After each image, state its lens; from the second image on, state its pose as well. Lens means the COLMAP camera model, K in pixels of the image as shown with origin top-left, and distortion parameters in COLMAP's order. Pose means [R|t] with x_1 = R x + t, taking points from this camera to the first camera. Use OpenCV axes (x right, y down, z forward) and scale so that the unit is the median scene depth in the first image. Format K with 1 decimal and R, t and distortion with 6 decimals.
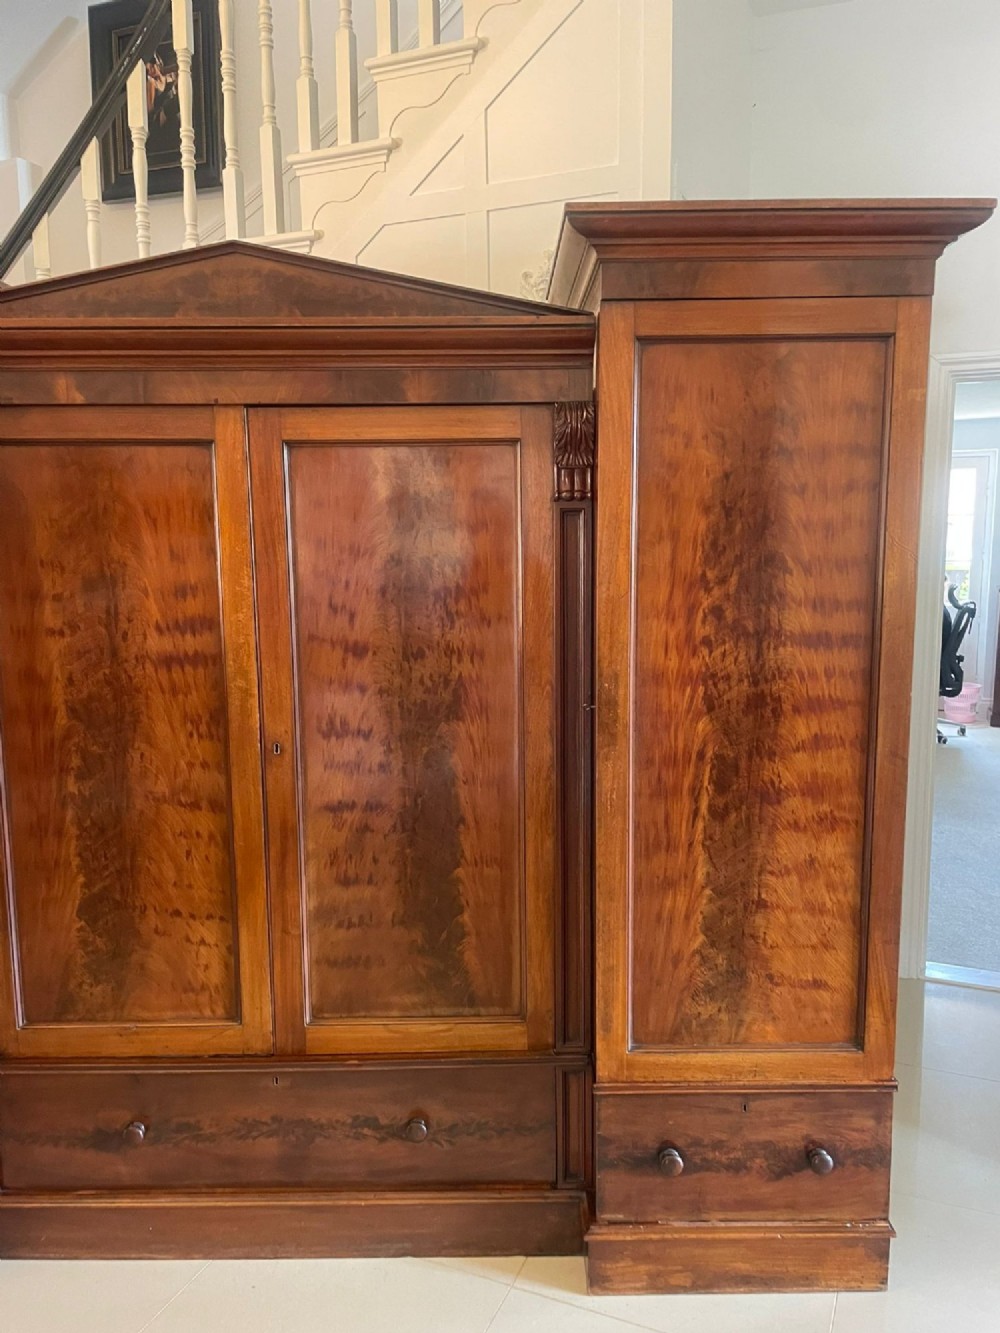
lens RADIAL K [[994.7, 0, 509.7], [0, 994.7, 676.1], [0, 0, 1]] dist [0.091865, -0.124508]
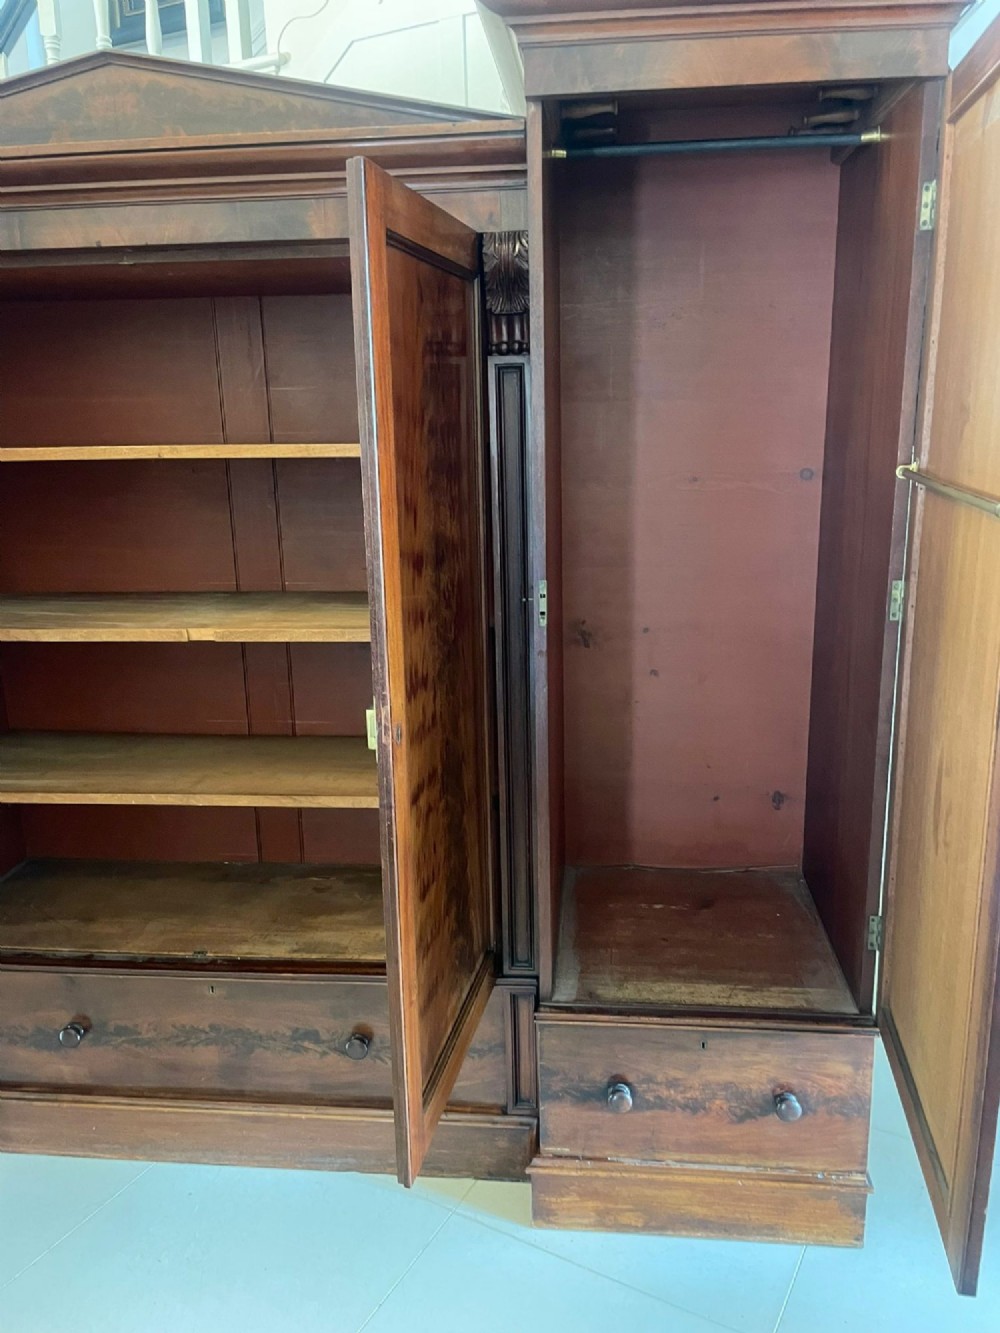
lens RADIAL K [[994.7, 0, 509.5], [0, 994.7, 659.4], [0, 0, 1]] dist [0.091865, -0.124508]
pose [[0.994438, 0.012914, -0.104533, 0.148506], [-0.002149, 0.994737, 0.102442, -0.005684], [0.105306, -0.101647, 0.989231, 0.127818]]
